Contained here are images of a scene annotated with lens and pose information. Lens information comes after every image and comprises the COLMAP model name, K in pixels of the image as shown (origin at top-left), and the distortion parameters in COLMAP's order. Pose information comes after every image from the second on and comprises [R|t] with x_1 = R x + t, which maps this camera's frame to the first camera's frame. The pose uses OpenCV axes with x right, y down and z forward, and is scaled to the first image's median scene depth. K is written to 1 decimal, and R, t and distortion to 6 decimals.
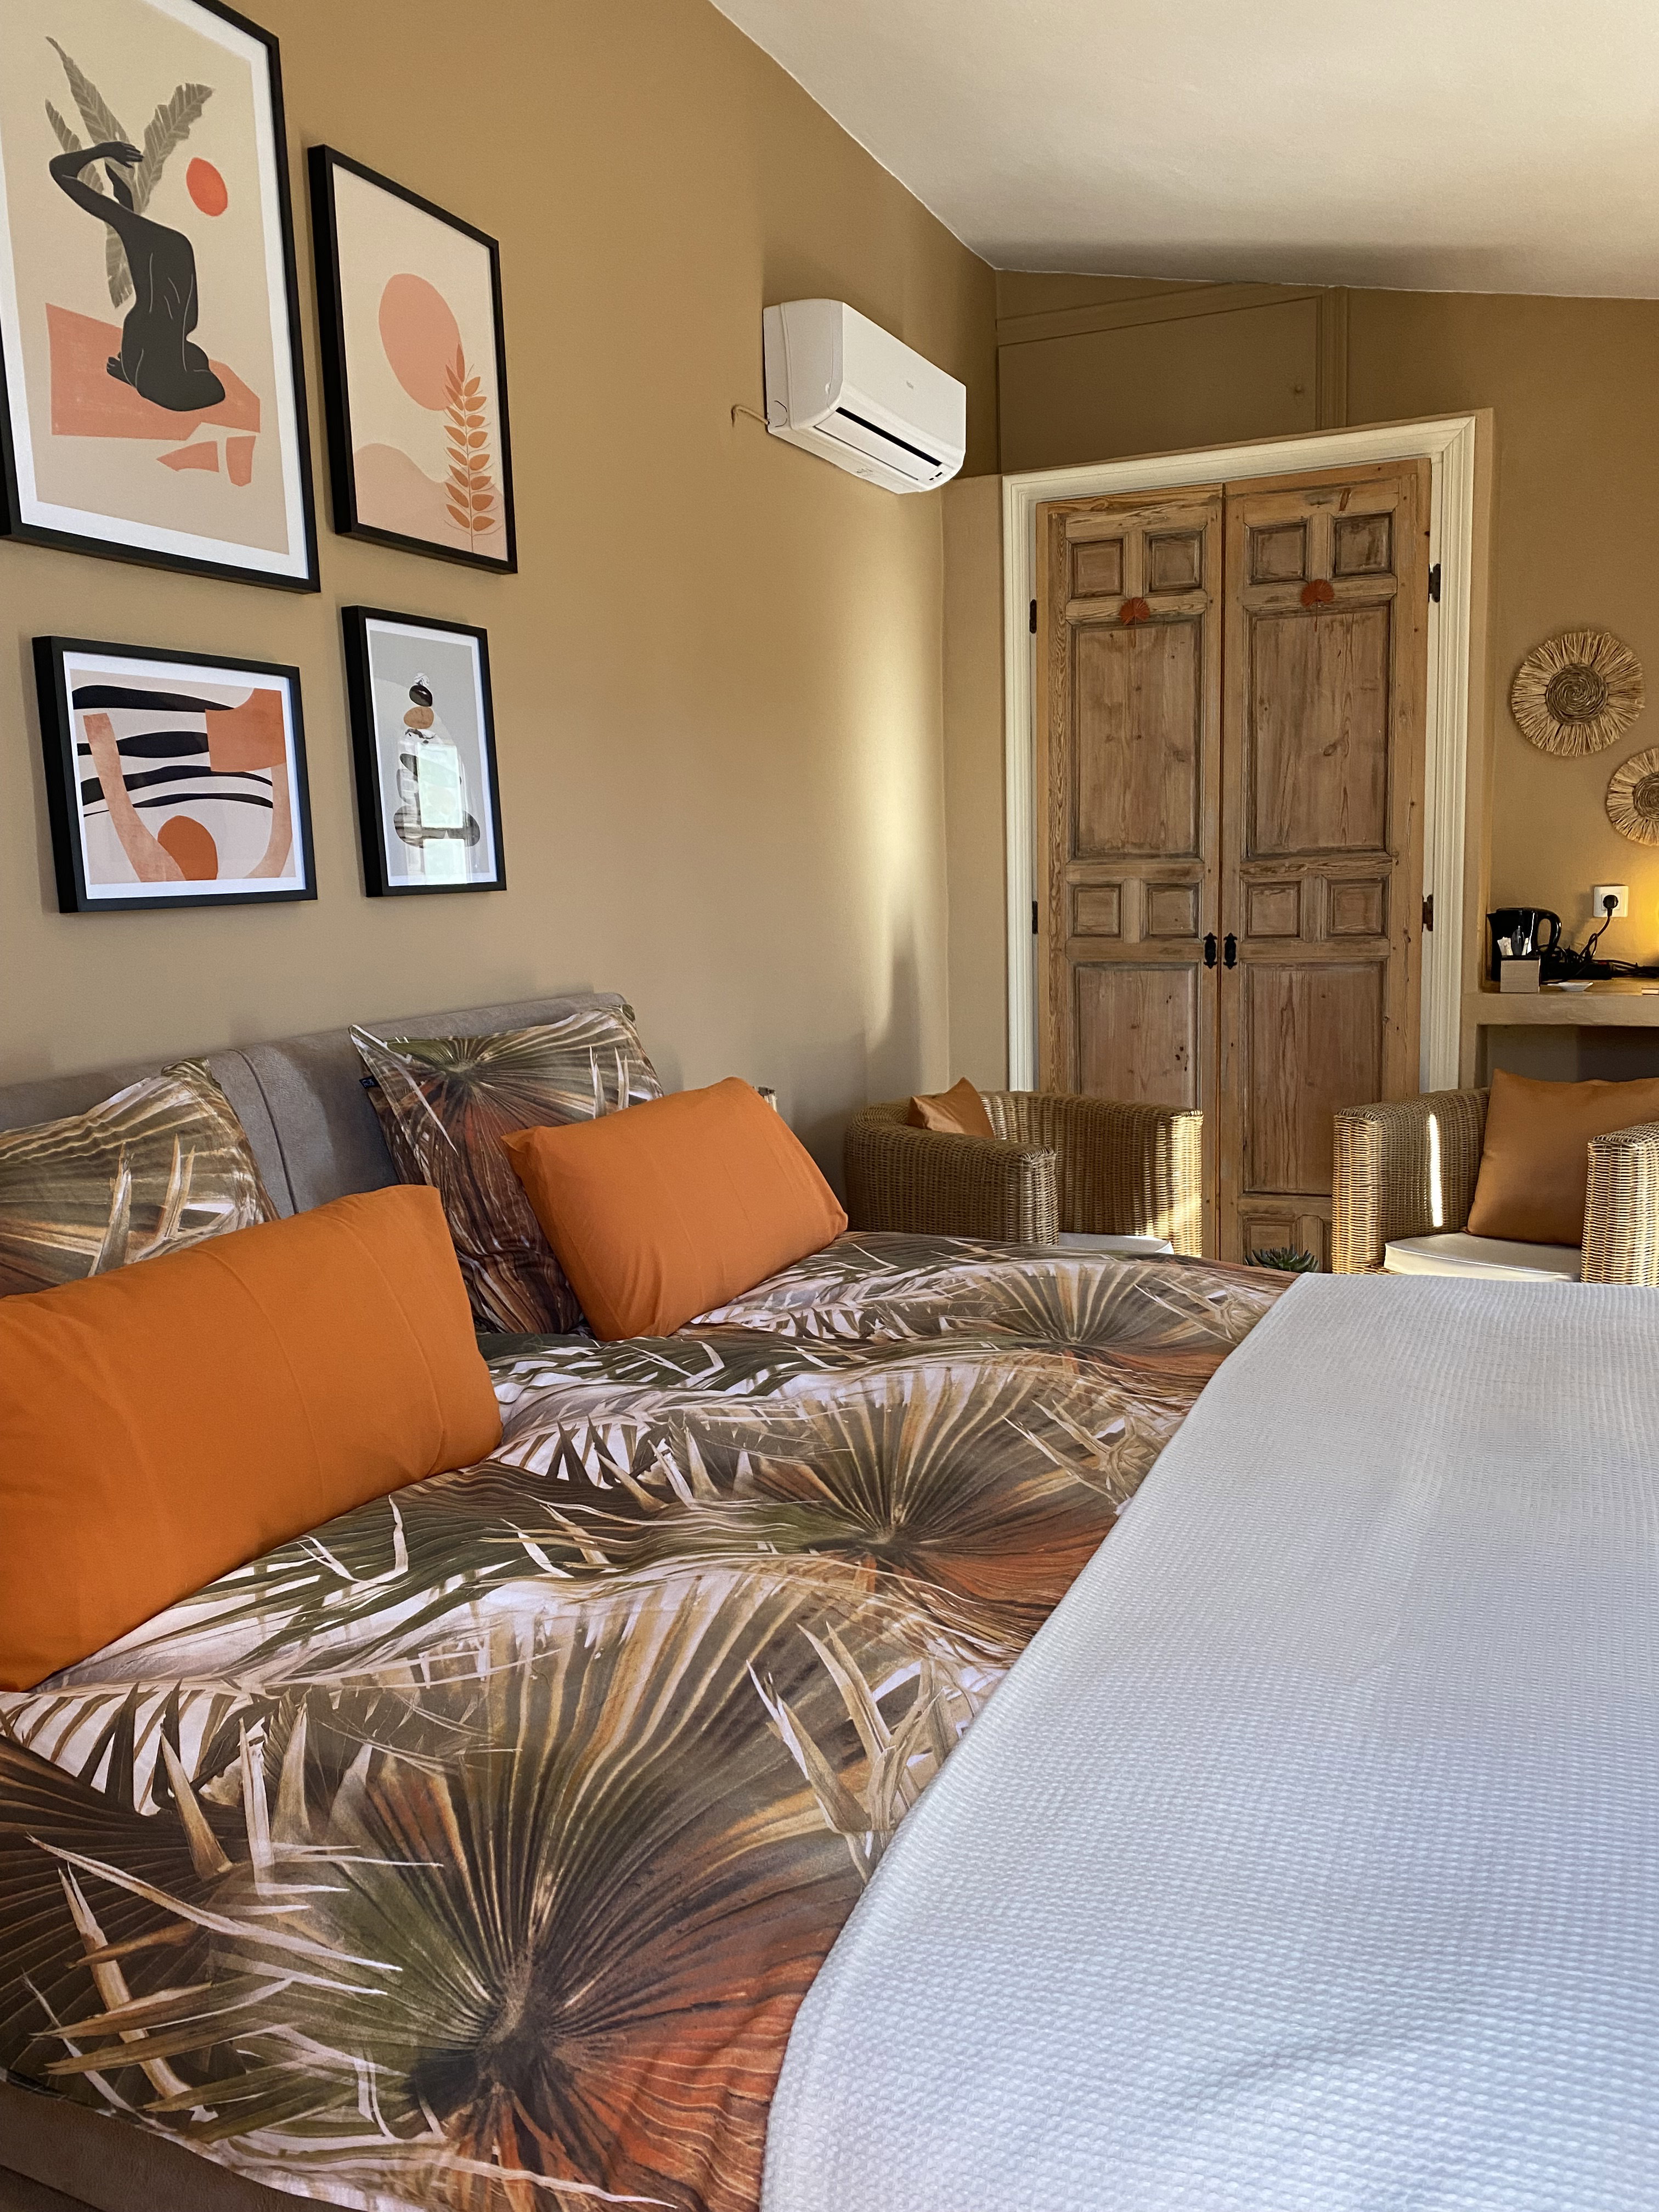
lens RADIAL K [[1690.2, 0, 826.5], [0, 1690.2, 1100.2], [0, 0, 1]] dist [0.021121, -0.010805]
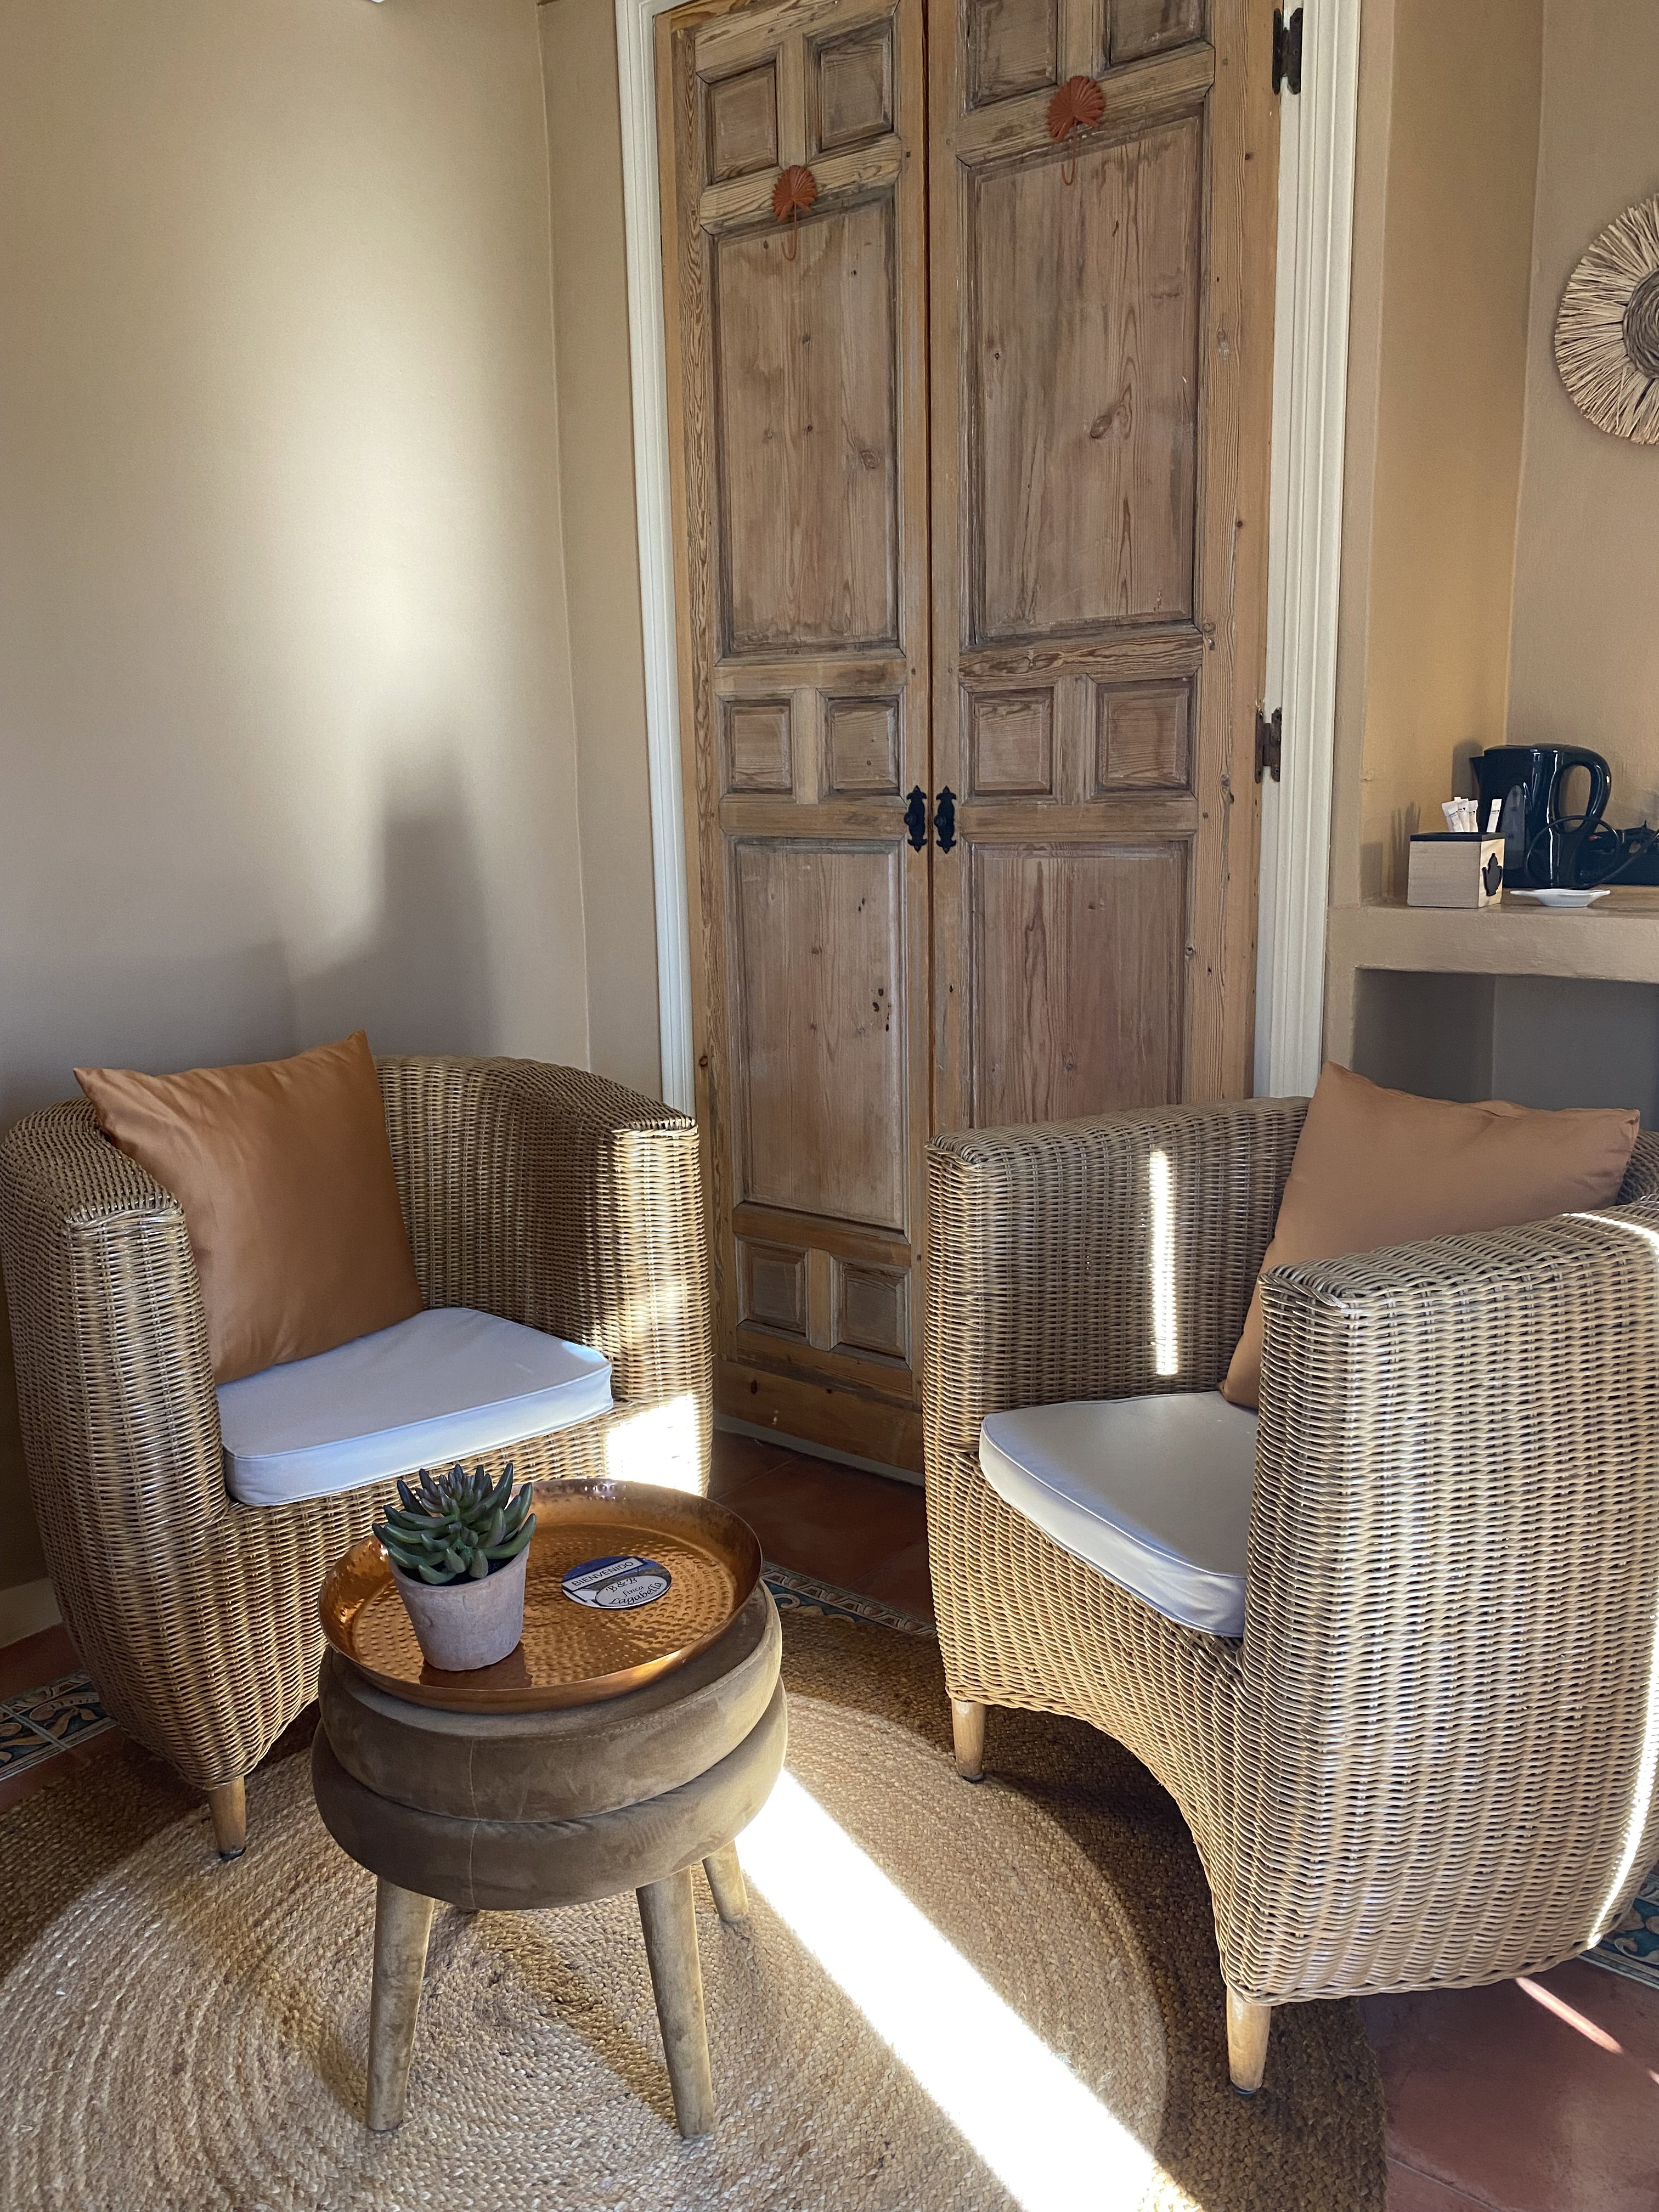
lens RADIAL K [[1704.8, 0, 819.6], [0, 1704.8, 1115.3], [0, 0, 1]] dist [-0.000579, -0.004403]
pose [[0.967057, 0.057880, -0.247891, 0.356344], [-0.041115, 0.996536, 0.072283, -0.031509], [0.251216, -0.059709, 0.966088, 0.466115]]
